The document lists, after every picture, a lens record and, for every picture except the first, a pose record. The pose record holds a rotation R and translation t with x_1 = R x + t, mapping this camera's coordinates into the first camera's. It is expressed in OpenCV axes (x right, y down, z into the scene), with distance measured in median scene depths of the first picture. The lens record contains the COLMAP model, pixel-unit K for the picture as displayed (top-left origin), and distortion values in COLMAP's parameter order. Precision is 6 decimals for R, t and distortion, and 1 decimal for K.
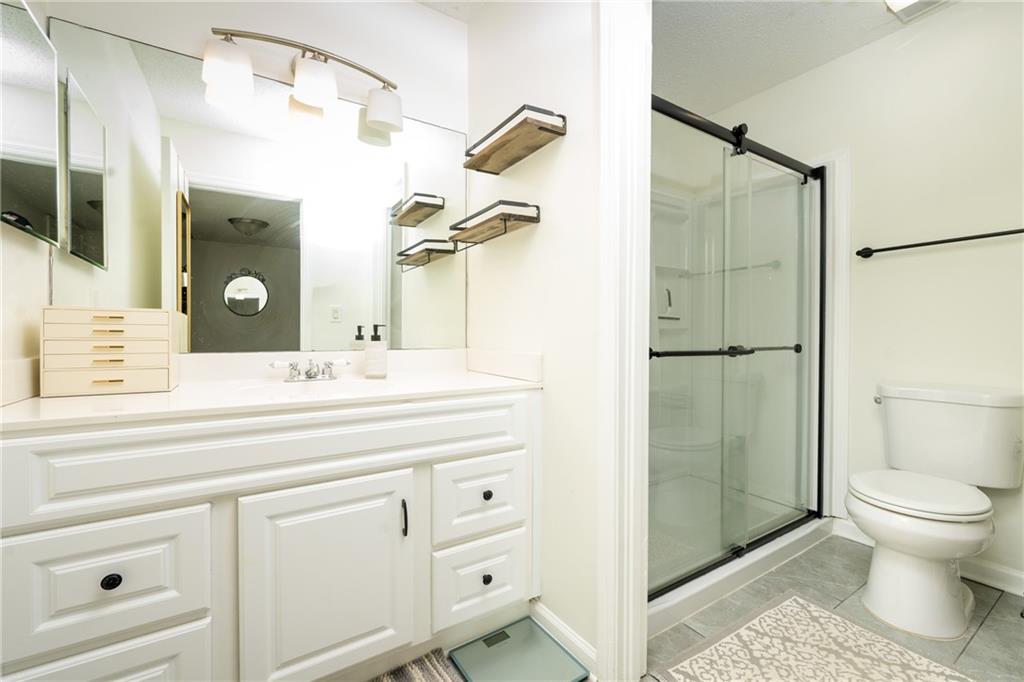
lens RADIAL K [[412.1, 0, 484.3], [0, 412.1, 341.5], [0, 0, 1]] dist [-0.003003, -0.000060]
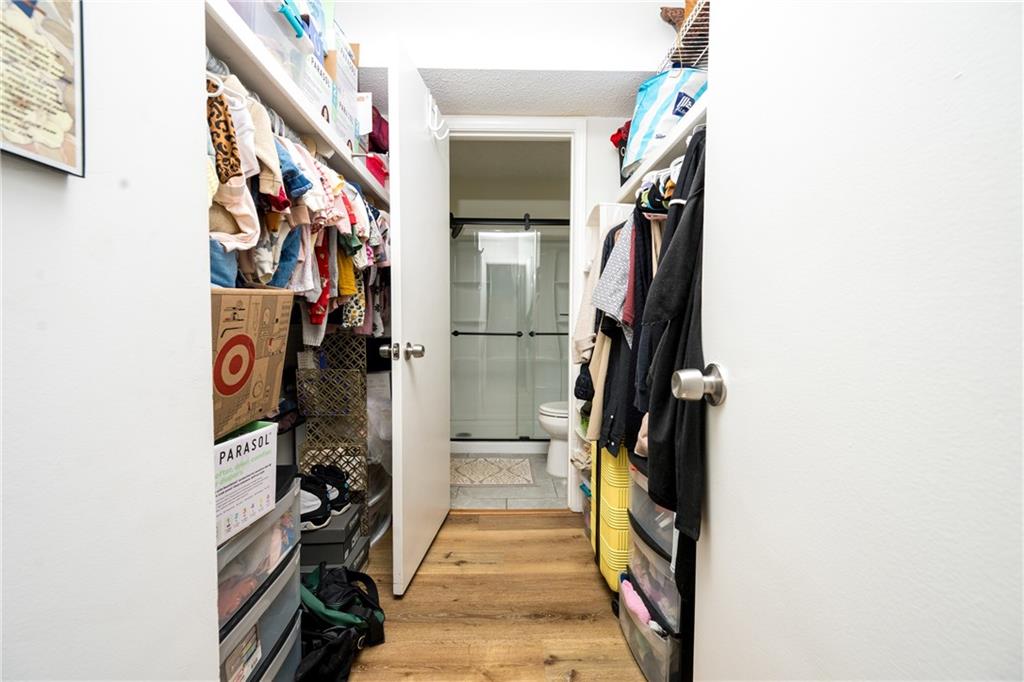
lens RADIAL K [[411.2, 0, 512.0], [0, 411.2, 341.0], [0, 0, 1]] dist [-0.000364, -0.000023]
pose [[0.865778, 0.021754, -0.499955, 1.501133], [-0.009176, 0.999577, 0.027603, -0.003962], [0.500344, -0.019311, 0.865611, -0.672508]]
